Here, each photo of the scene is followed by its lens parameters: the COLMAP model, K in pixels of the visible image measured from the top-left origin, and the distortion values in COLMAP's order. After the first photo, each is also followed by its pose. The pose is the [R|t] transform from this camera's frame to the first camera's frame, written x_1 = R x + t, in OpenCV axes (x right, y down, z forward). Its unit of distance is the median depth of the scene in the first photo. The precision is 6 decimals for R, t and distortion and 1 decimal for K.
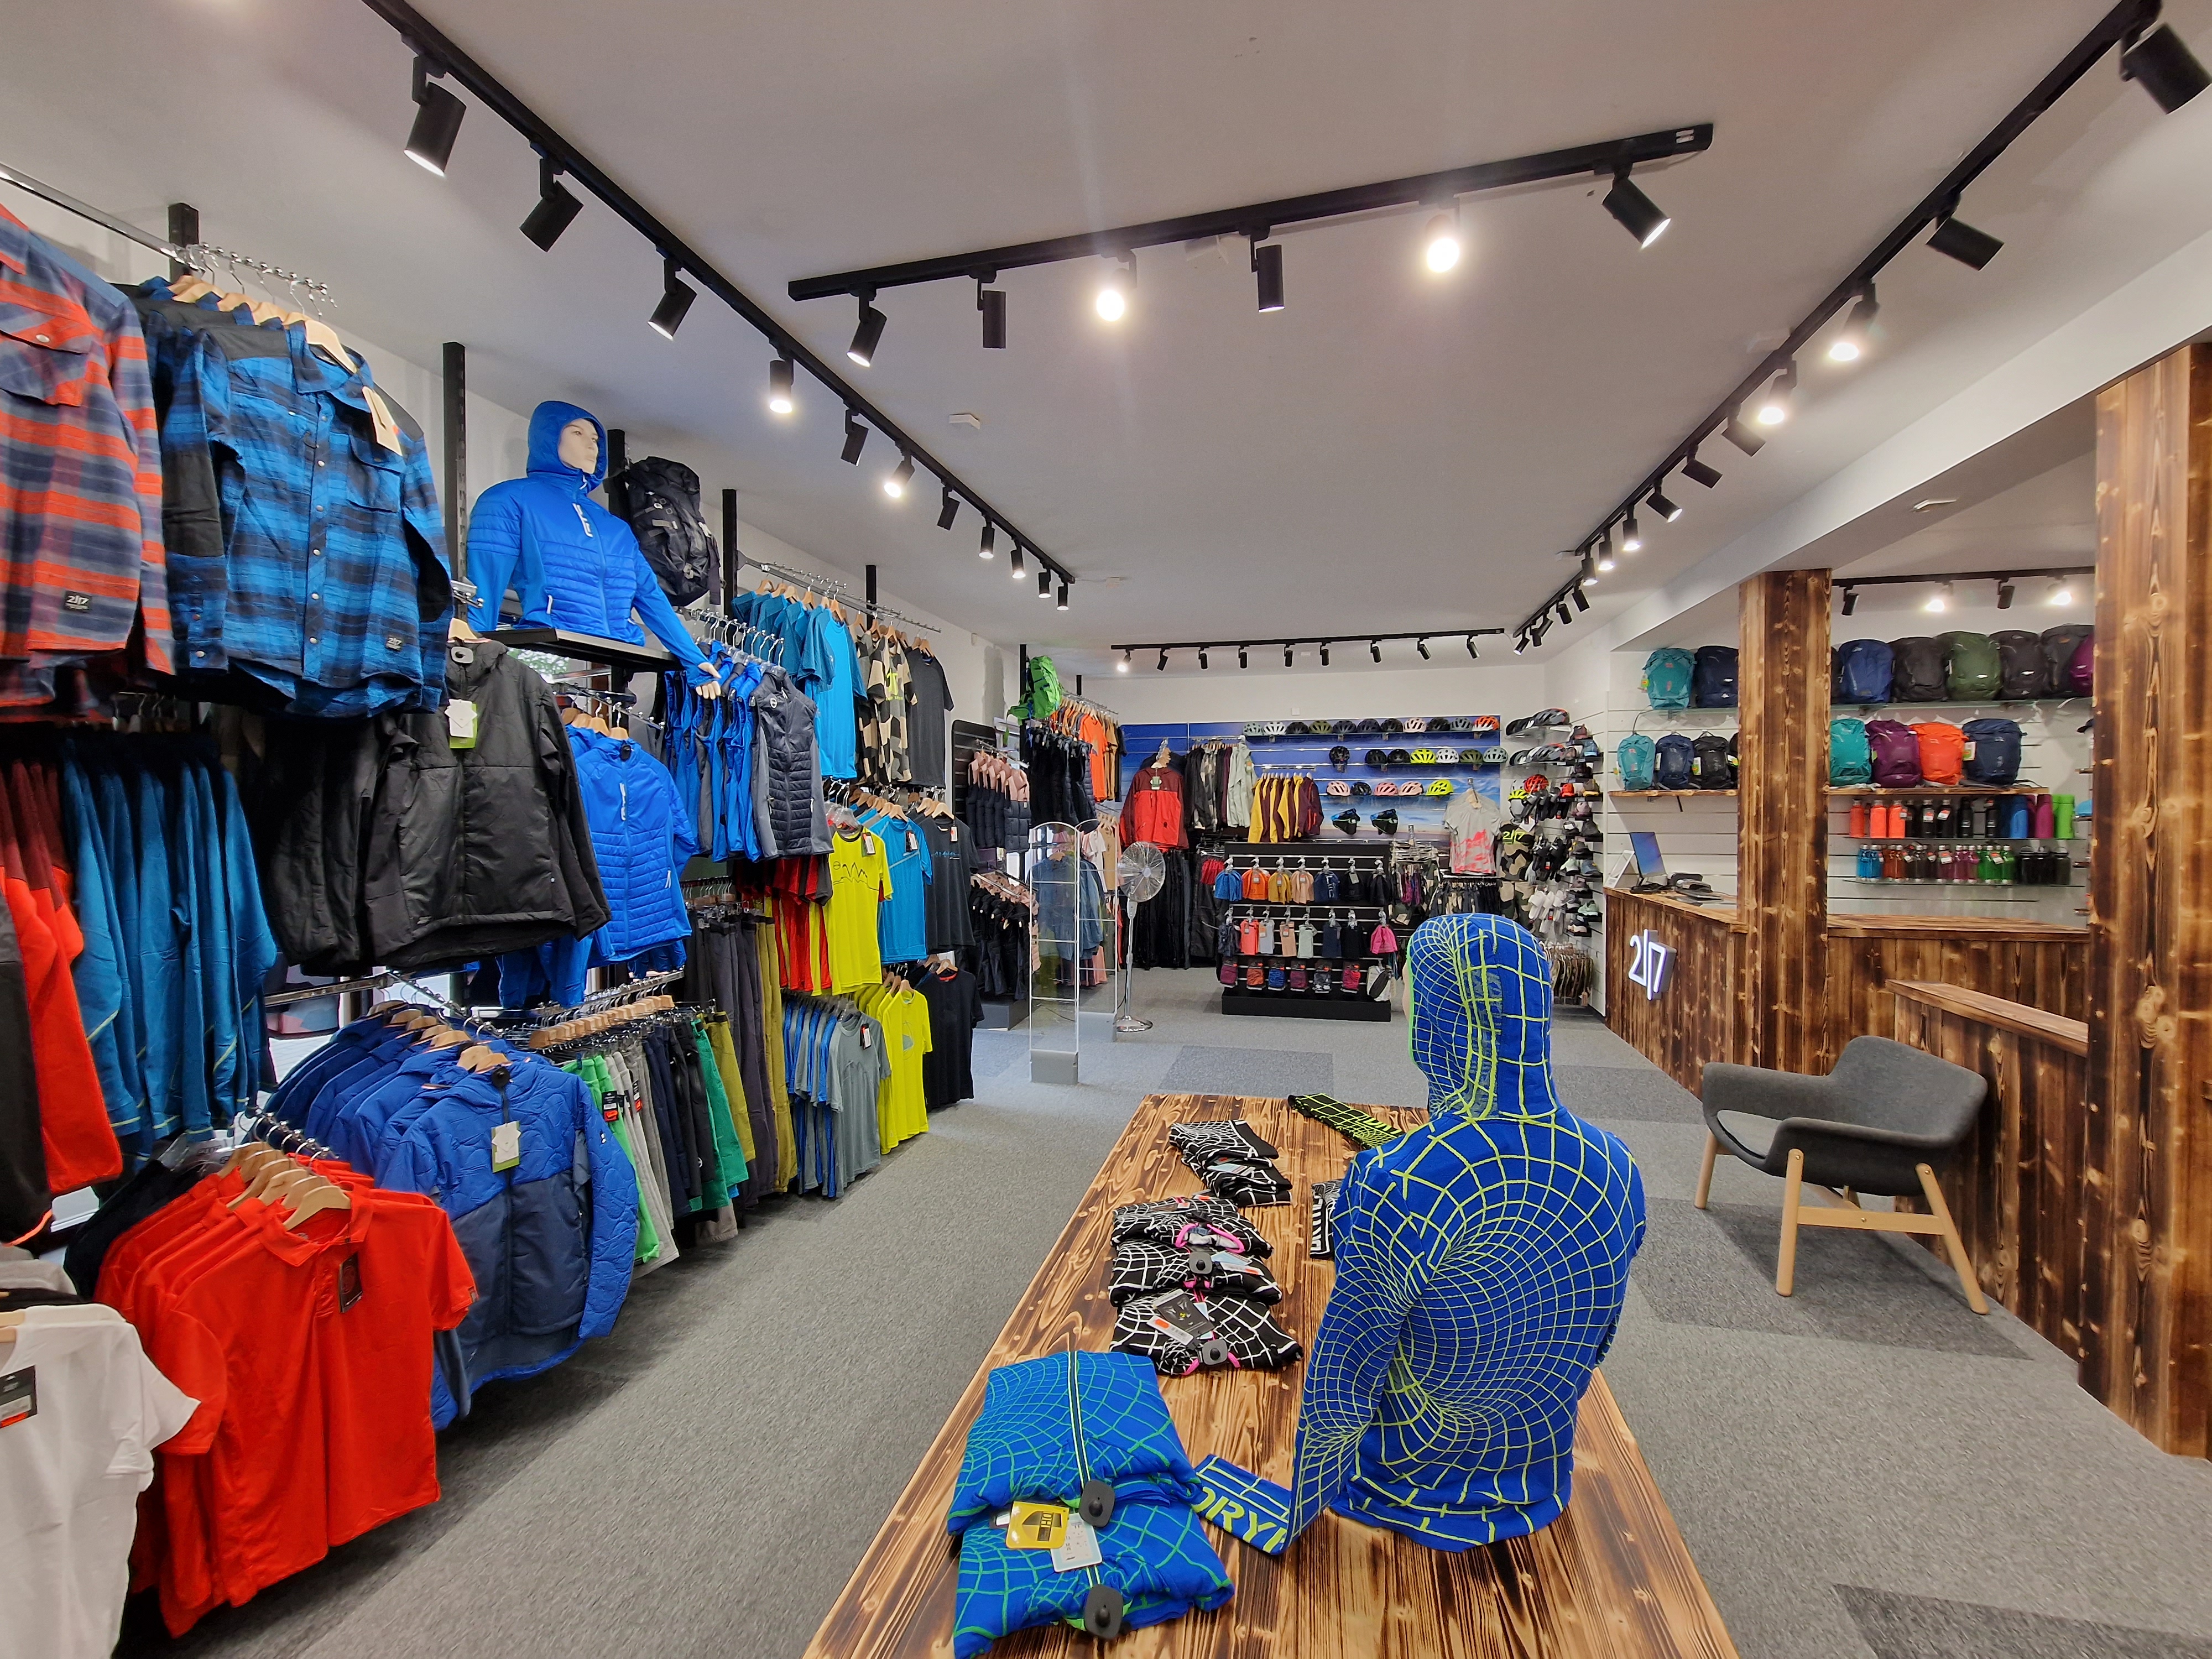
lens RADIAL K [[891.5, 0, 1113.0], [0, 891.5, 824.9], [0, 0, 1]] dist [-0.000077, 0.000115]
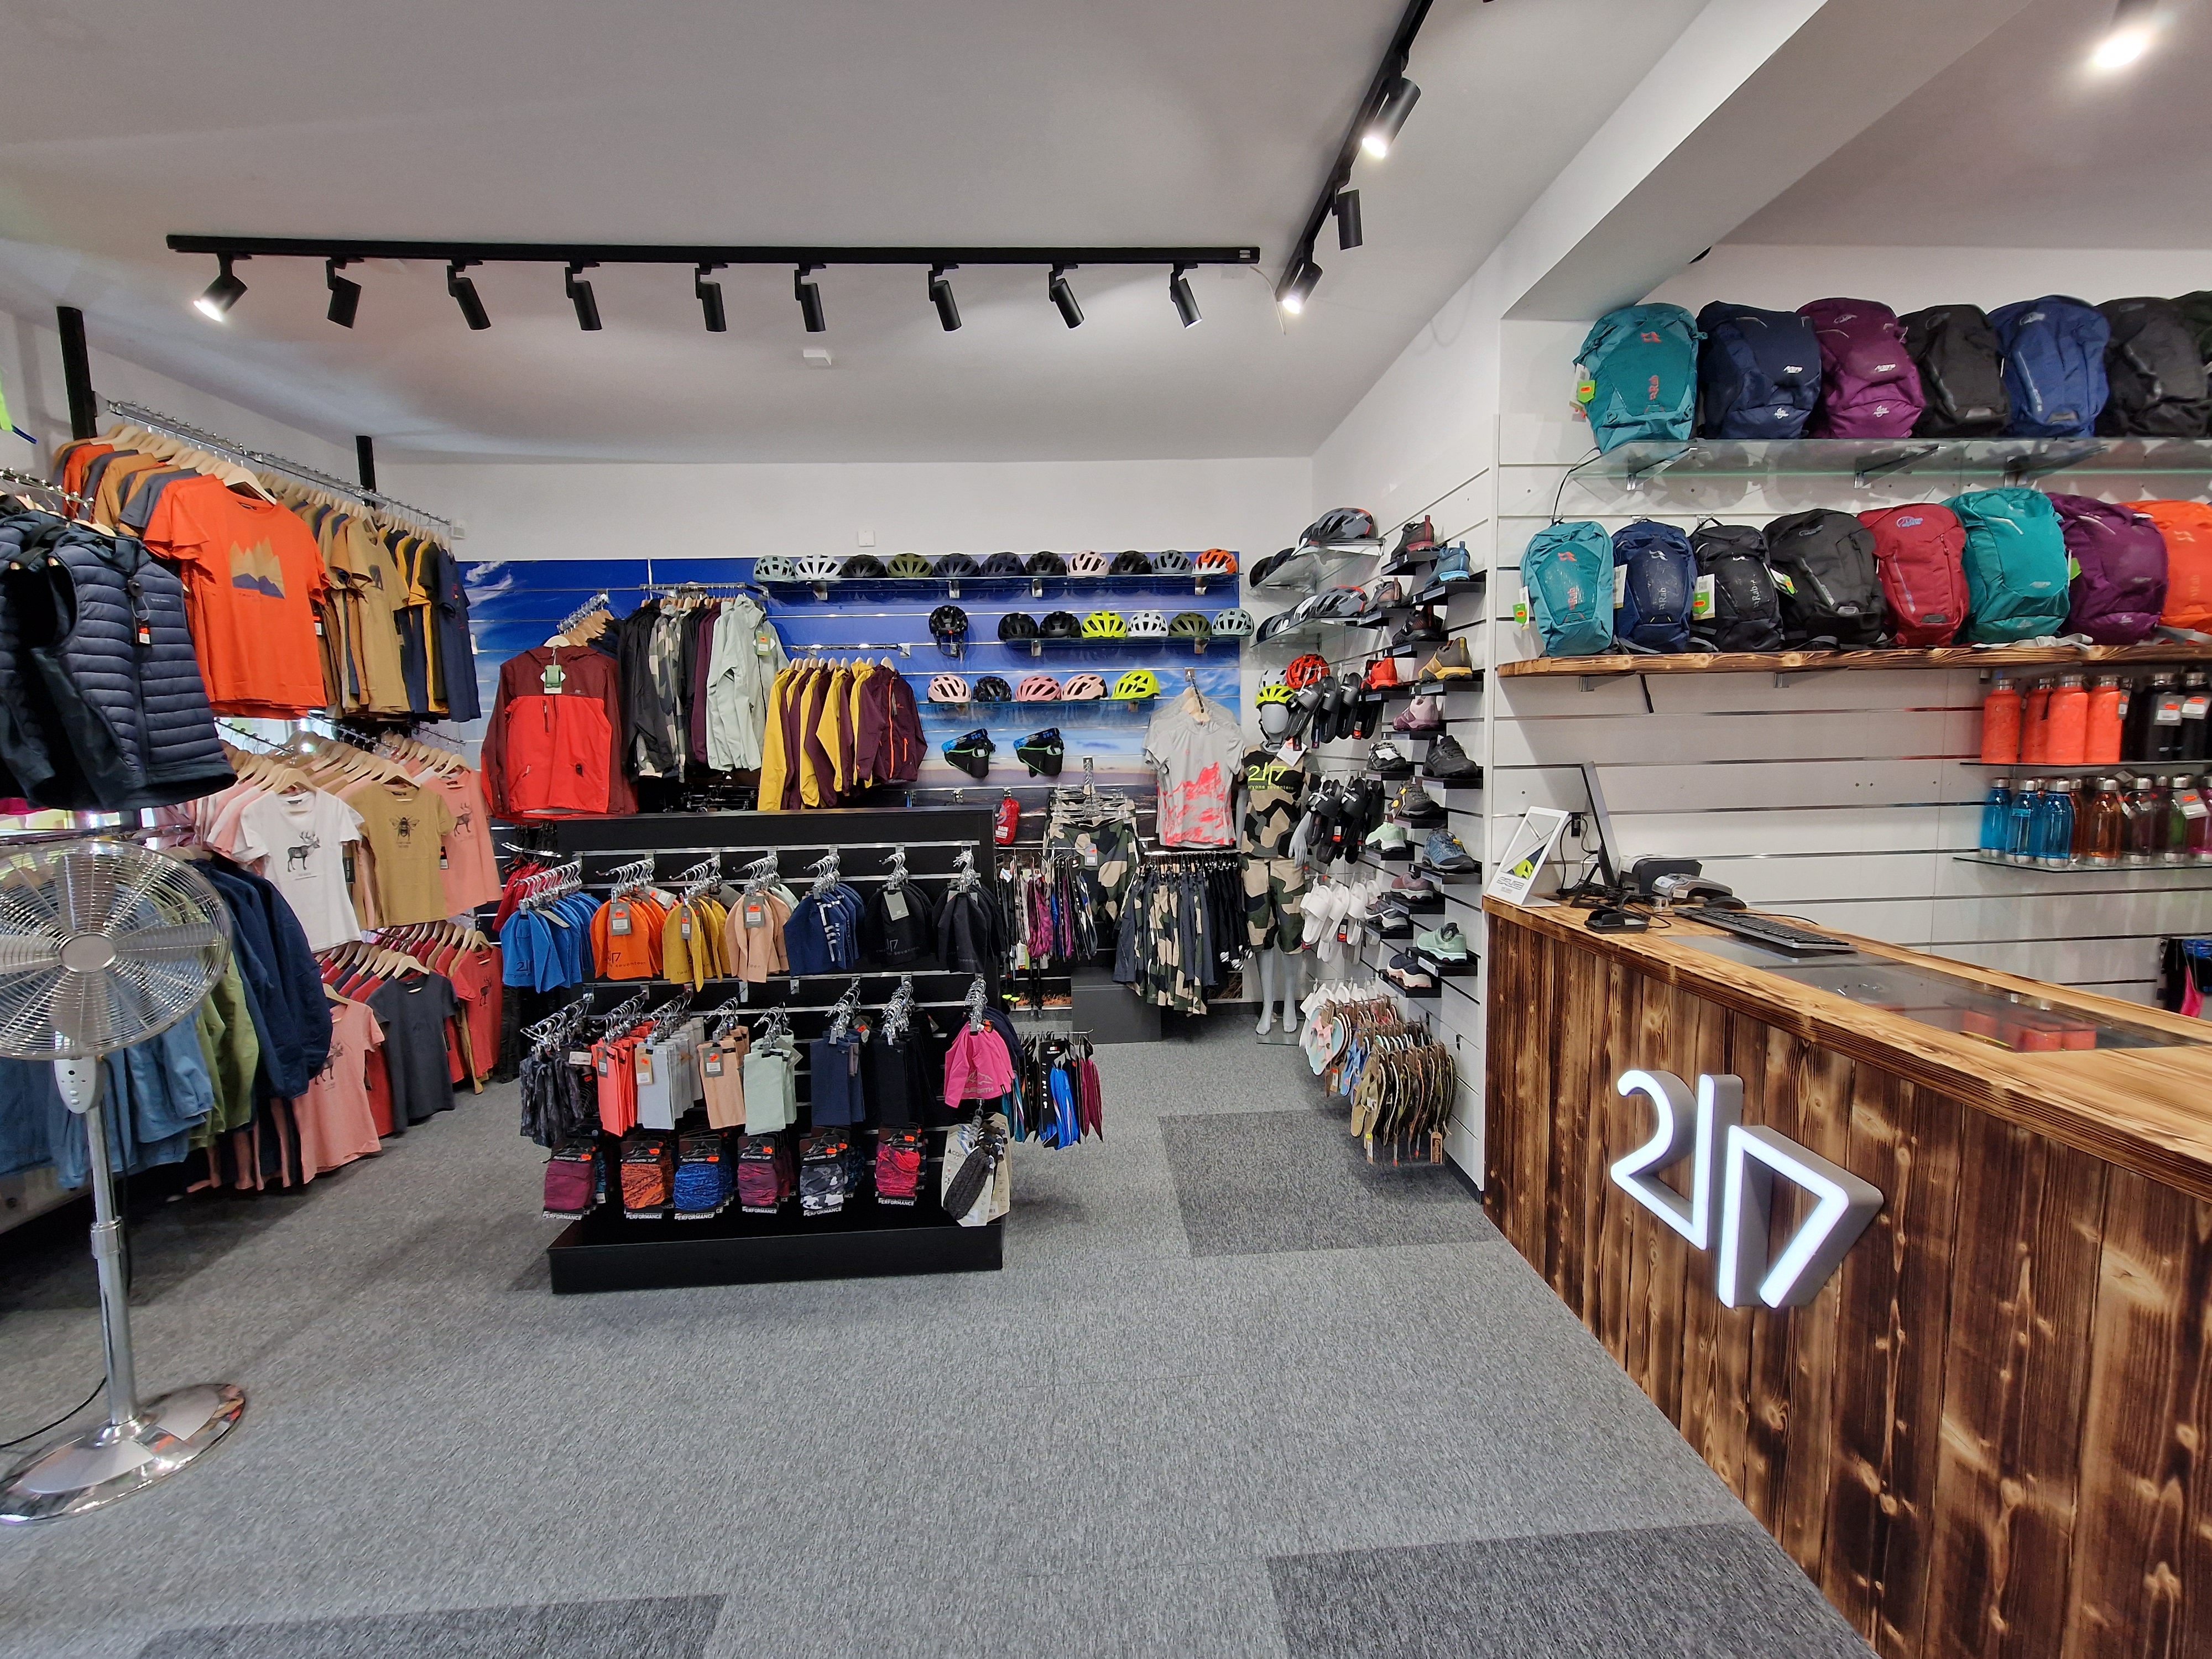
lens RADIAL K [[891.5, 0, 1104.7], [0, 891.5, 824.4], [0, 0, 1]] dist [-0.000077, 0.000115]
pose [[0.961081, -0.043772, 0.272778, 0.211832], [0.024084, 0.996884, 0.075114, 0.000088], [-0.275216, -0.065621, 0.959140, 0.518436]]
